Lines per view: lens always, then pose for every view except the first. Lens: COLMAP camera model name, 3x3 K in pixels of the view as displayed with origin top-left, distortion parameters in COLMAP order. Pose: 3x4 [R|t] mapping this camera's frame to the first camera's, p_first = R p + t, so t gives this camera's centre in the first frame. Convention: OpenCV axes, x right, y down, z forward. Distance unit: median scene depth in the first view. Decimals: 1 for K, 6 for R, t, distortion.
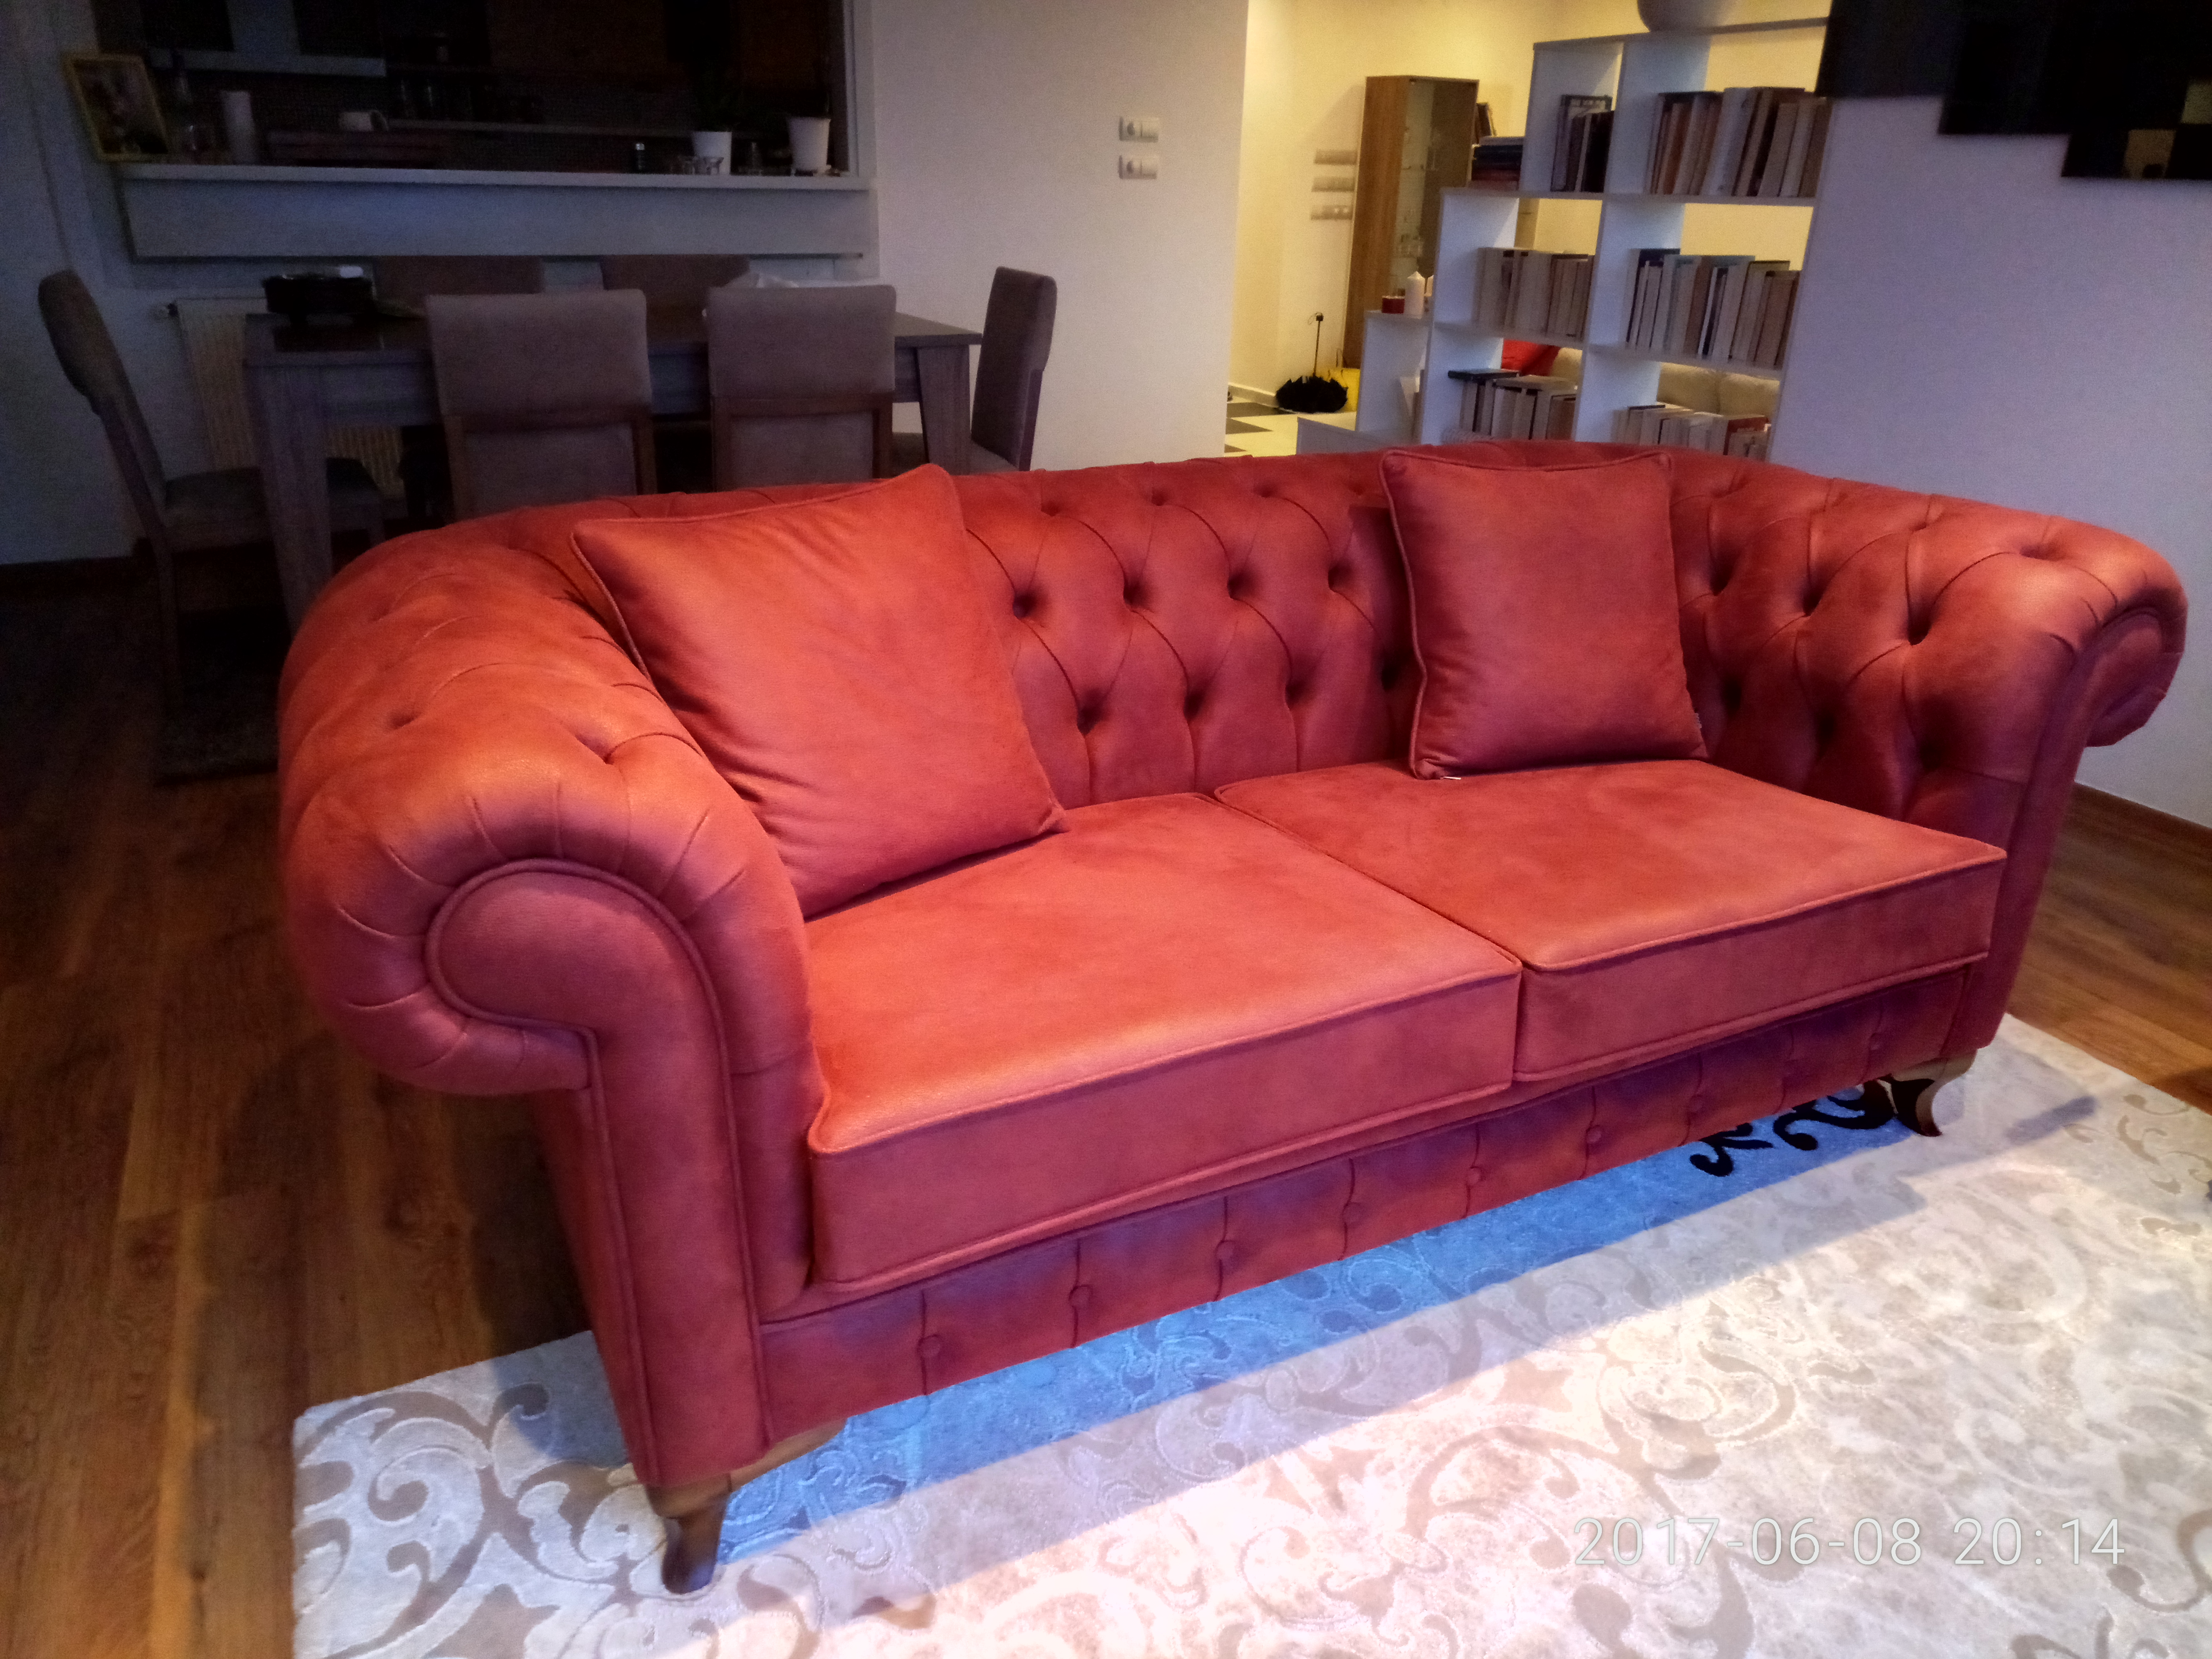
lens RADIAL K [[1509.0, 0, 1109.2], [0, 1509.0, 831.7], [0, 0, 1]] dist [-0.003045, 0.002201]
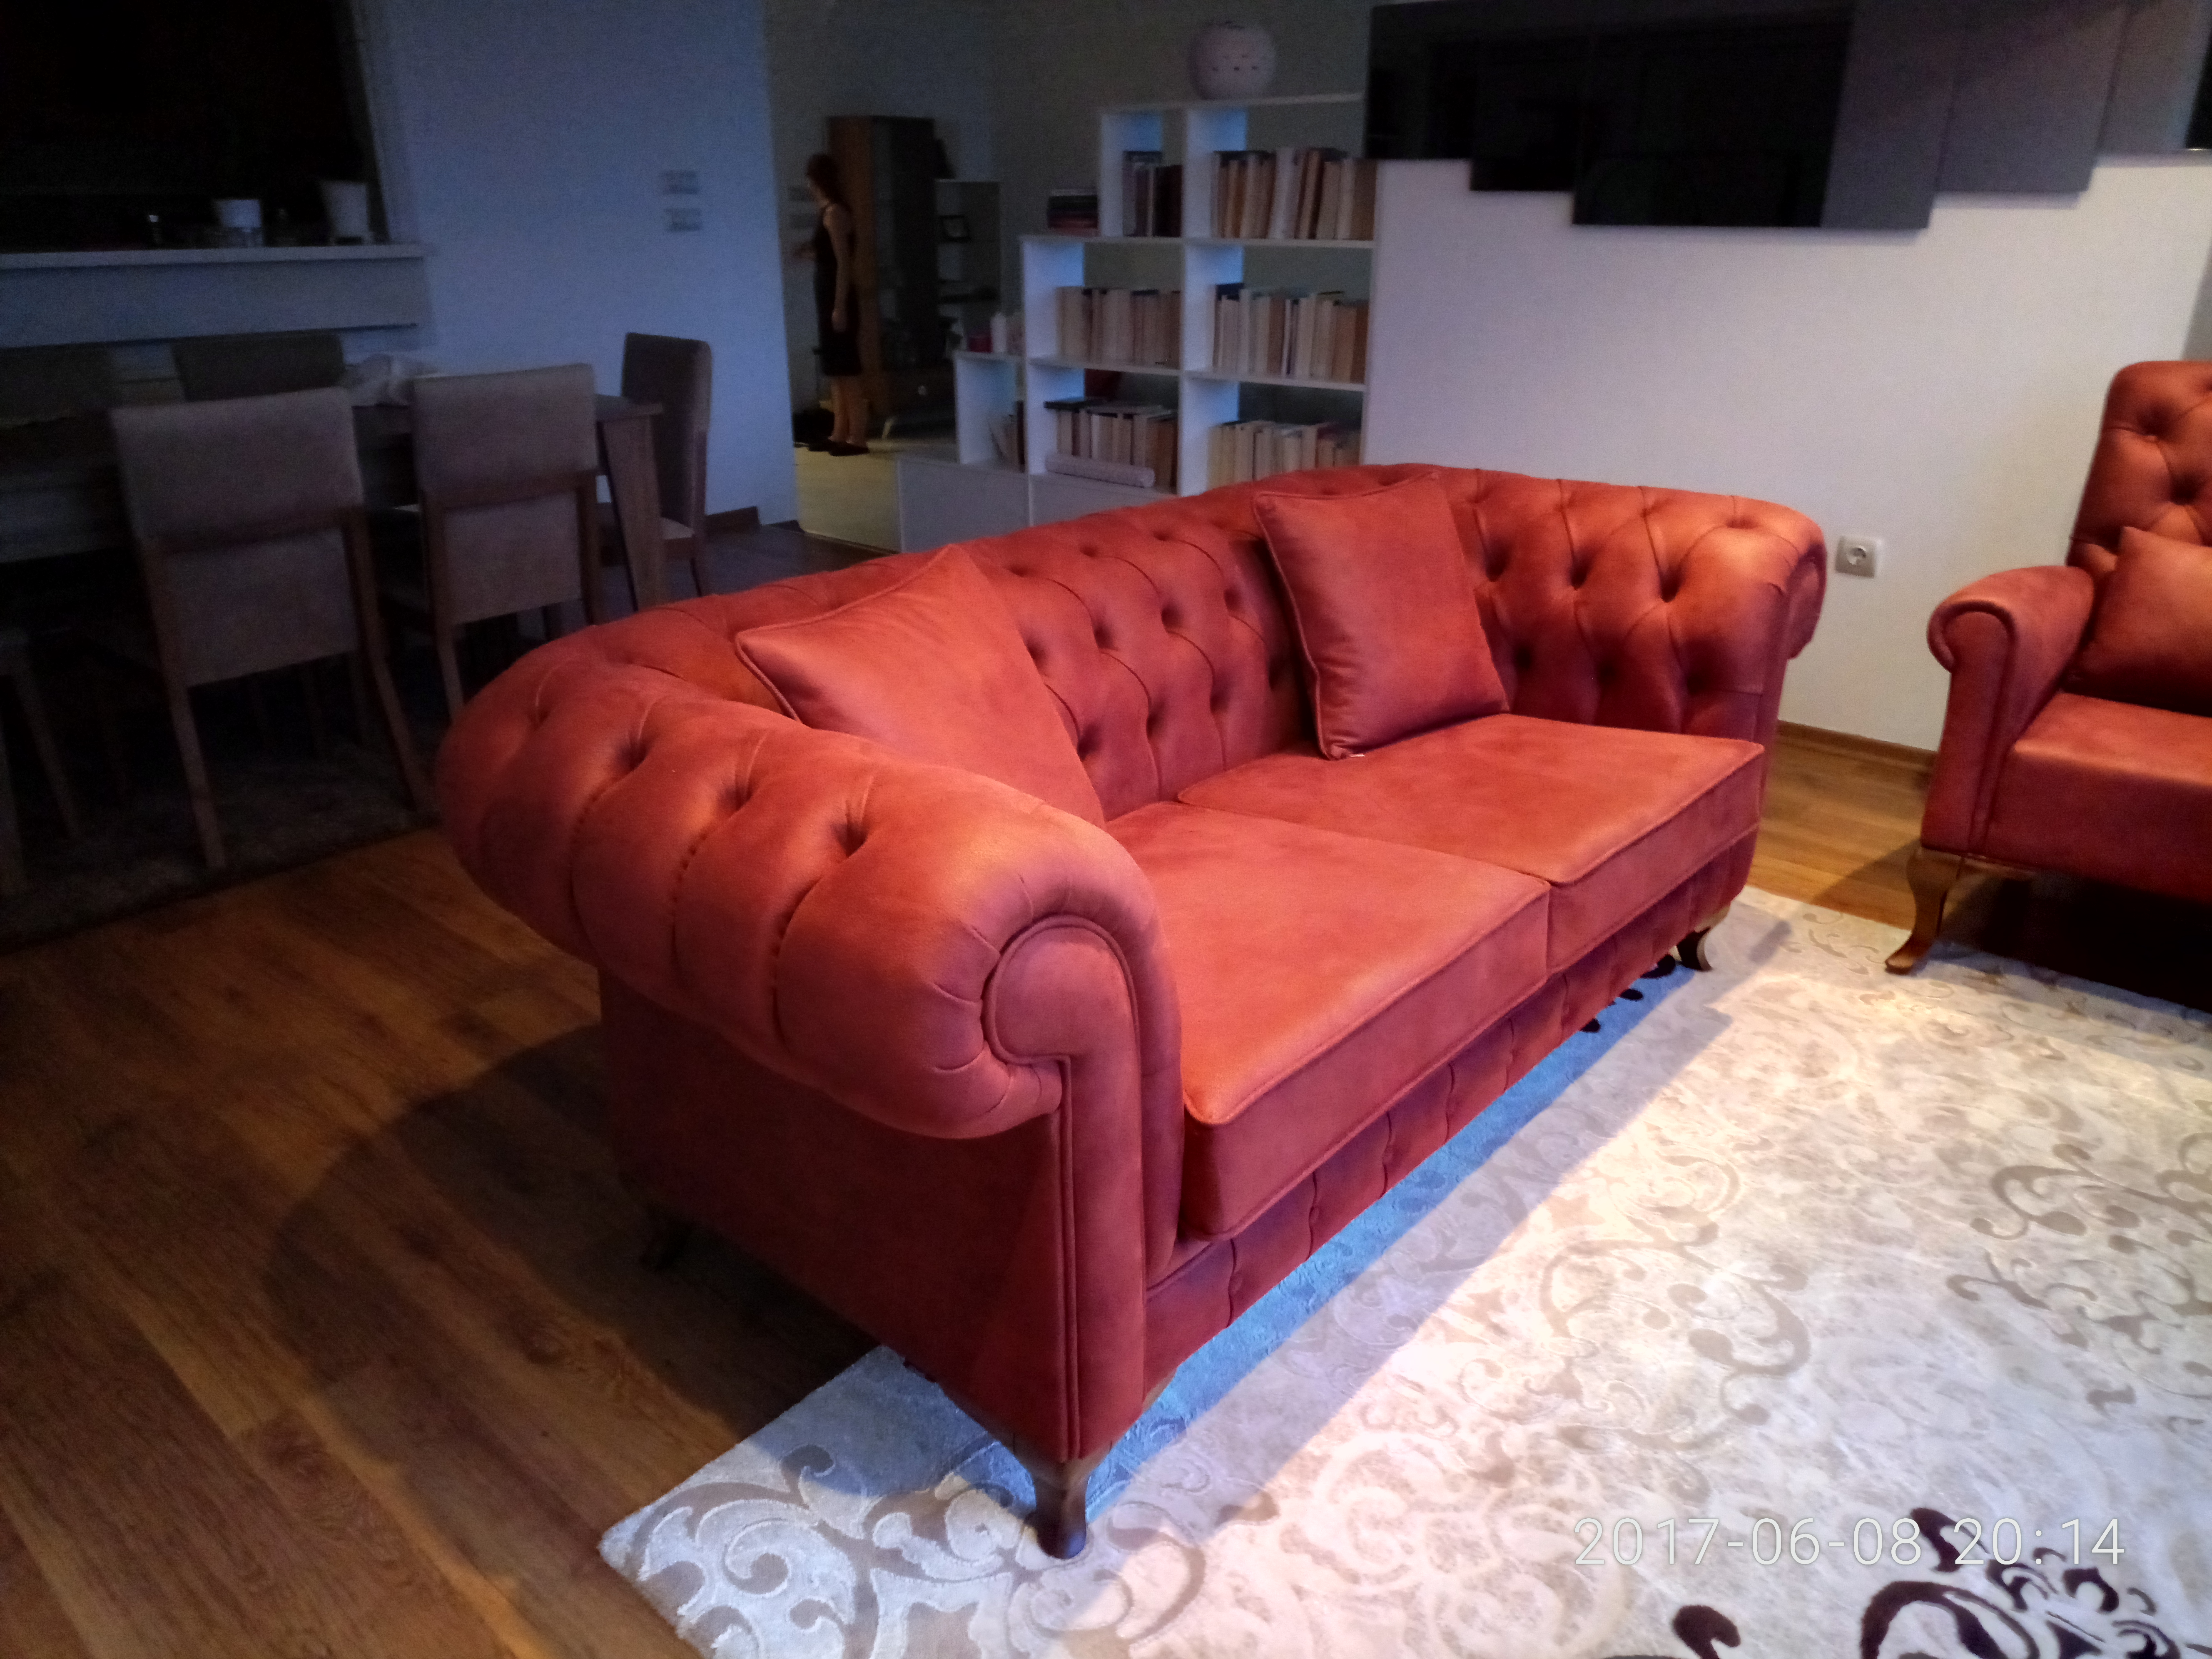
lens RADIAL K [[1509.0, 0, 1111.3], [0, 1509.0, 831.2], [0, 0, 1]] dist [-0.003045, 0.002201]
pose [[0.926176, -0.167426, 0.337884, -0.430207], [0.171083, 0.985070, 0.019160, -0.037787], [-0.336048, 0.040061, 0.940993, -0.076324]]
